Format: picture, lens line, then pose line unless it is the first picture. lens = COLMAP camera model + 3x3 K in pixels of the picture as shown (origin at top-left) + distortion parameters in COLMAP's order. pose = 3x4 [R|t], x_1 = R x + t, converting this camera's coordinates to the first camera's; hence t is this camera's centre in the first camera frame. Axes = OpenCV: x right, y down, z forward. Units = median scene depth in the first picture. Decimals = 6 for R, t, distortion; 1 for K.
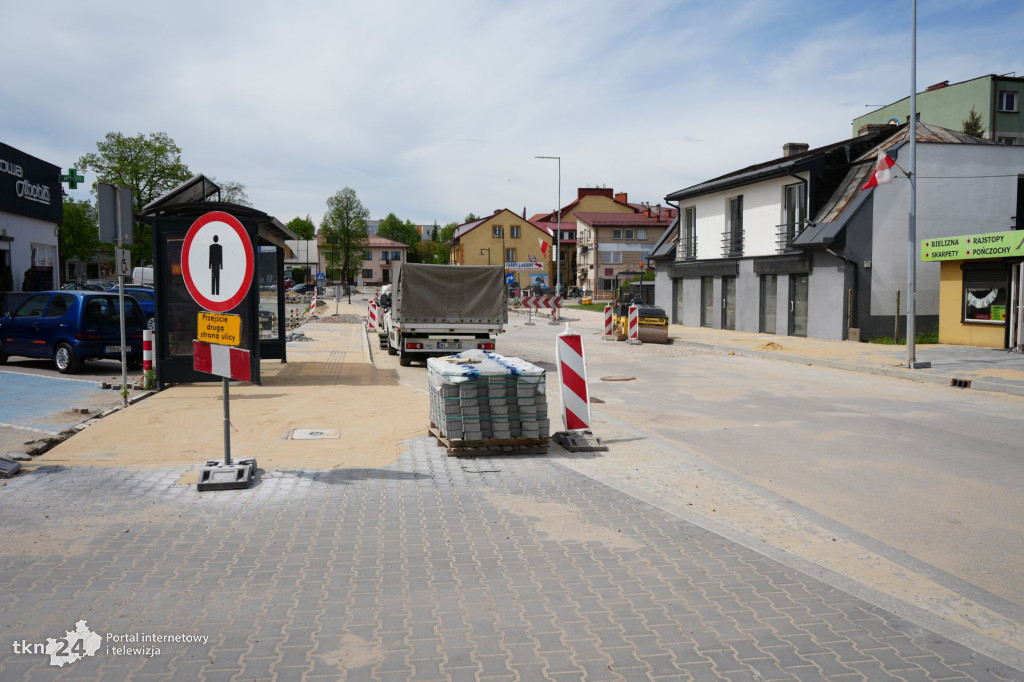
lens RADIAL K [[804.4, 0, 512.0], [0, 804.4, 341.0], [0, 0, 1]] dist [-0.008702, -0.000342]
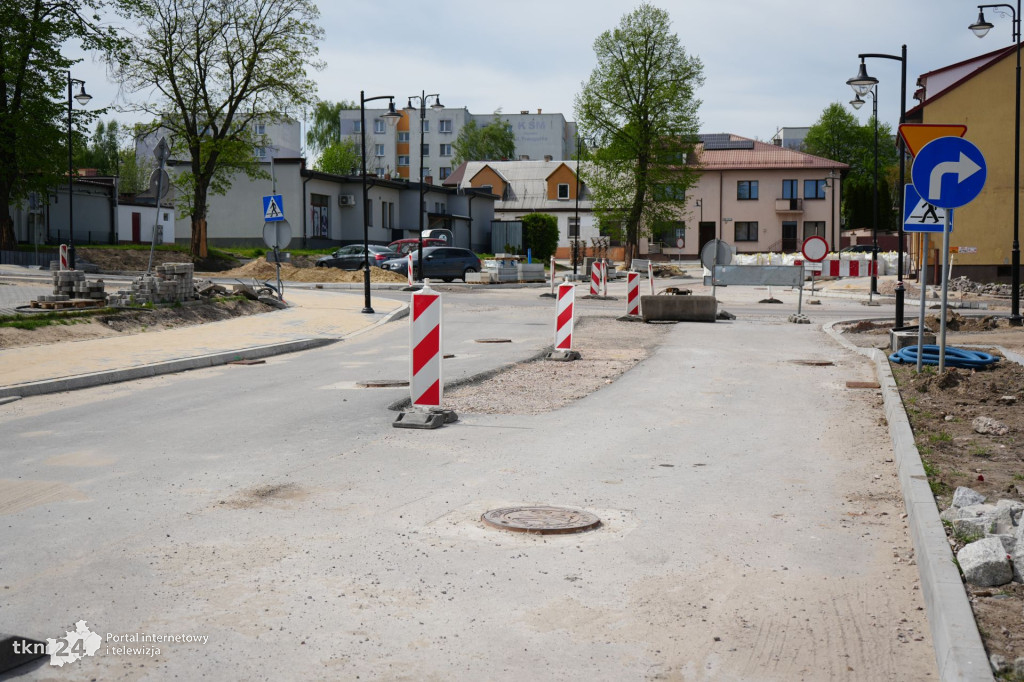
lens RADIAL K [[1335.3, 0, 512.0], [0, 1335.3, 341.0], [0, 0, 1]] dist [0.008529, 0.060588]
pose [[0.905460, 0.027960, -0.423510, 0.017316], [-0.033635, 0.999417, -0.005930, -0.024202], [0.423097, 0.019614, 0.905872, 0.431027]]
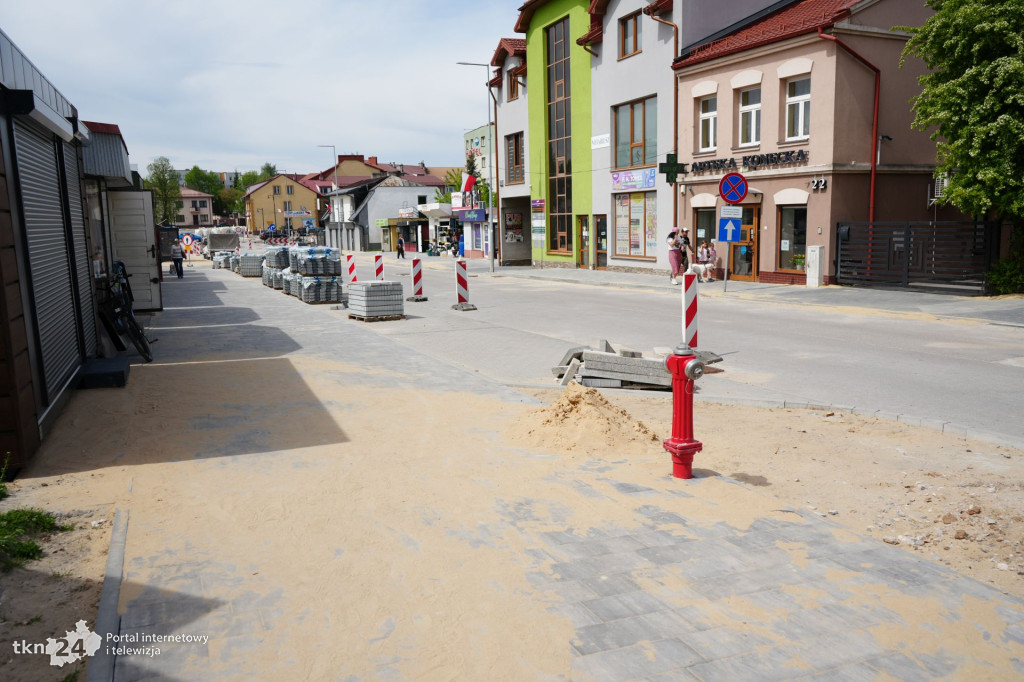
lens RADIAL K [[804.4, 0, 512.0], [0, 804.4, 341.0], [0, 0, 1]] dist [-0.008702, -0.000342]
pose [[0.975460, -0.054010, 0.213450, 0.071248], [0.035774, 0.995443, 0.088393, 0.021552], [-0.217252, -0.078588, 0.972947, -0.519283]]
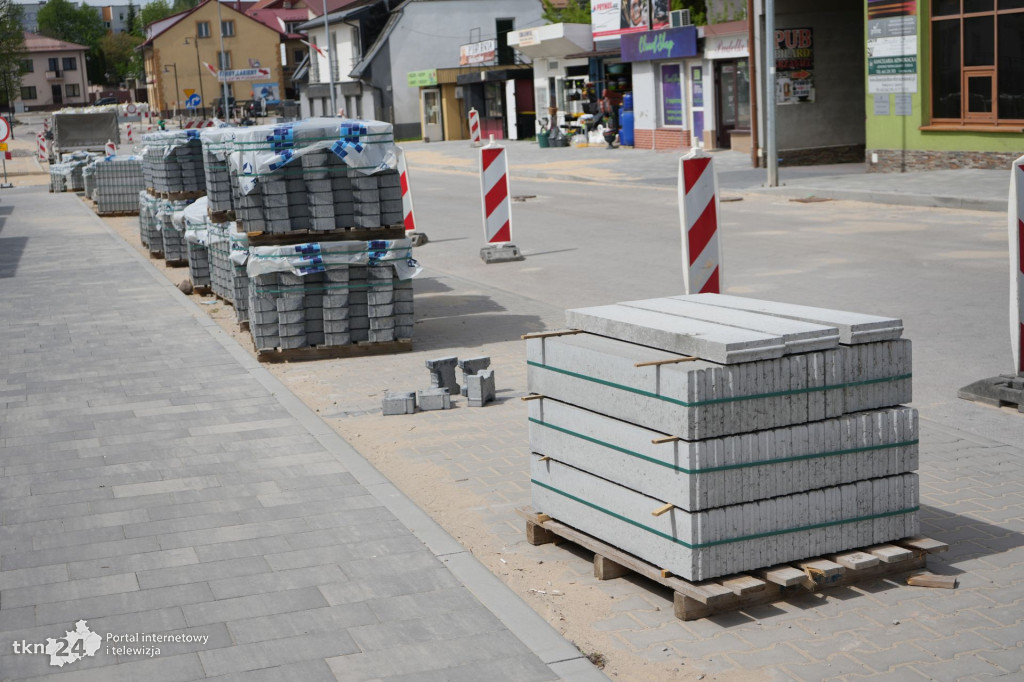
lens RADIAL K [[1449.6, 0, 512.0], [0, 1449.6, 341.0], [0, 0, 1]] dist [-0.018146, -0.024698]
pose [[0.988351, -0.079410, 0.129832, 0.067530], [0.064929, 0.991562, 0.112202, 0.018215], [-0.137646, -0.102465, 0.985167, -0.390923]]
